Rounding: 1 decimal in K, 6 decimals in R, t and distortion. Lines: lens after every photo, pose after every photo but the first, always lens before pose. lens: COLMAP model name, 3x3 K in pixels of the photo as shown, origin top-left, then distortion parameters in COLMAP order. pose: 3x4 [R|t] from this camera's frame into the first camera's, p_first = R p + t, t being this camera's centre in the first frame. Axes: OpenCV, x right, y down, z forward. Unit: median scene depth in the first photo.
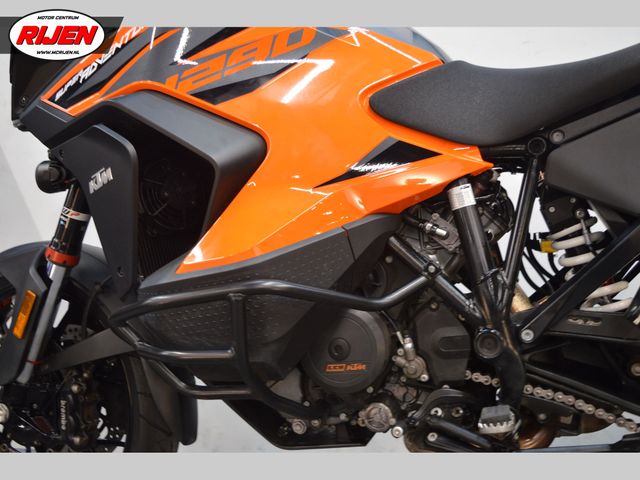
lens RADIAL K [[691.1, 0, 320.0], [0, 691.1, 240.0], [0, 0, 1]] dist [-0.057921, 0.000141]
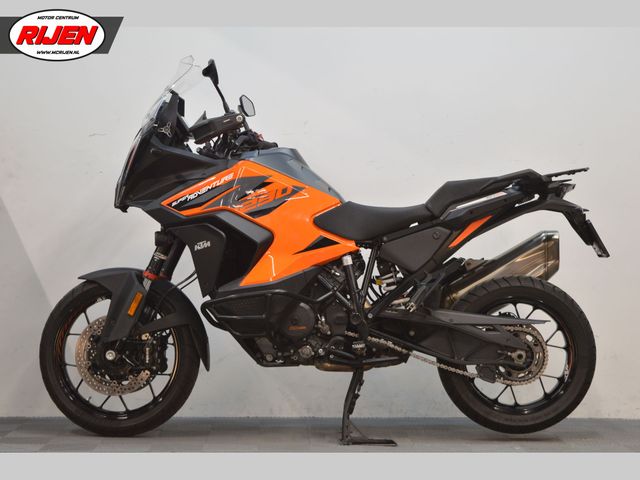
lens RADIAL K [[1400.7, 0, 320.0], [0, 1400.7, 240.0], [0, 0, 1]] dist [-0.017325, -0.000824]
pose [[0.959375, 0.054598, 0.276800, -1.278218], [-0.048680, 0.998416, -0.028210, 0.011067], [-0.277902, 0.013589, 0.960513, -3.789932]]
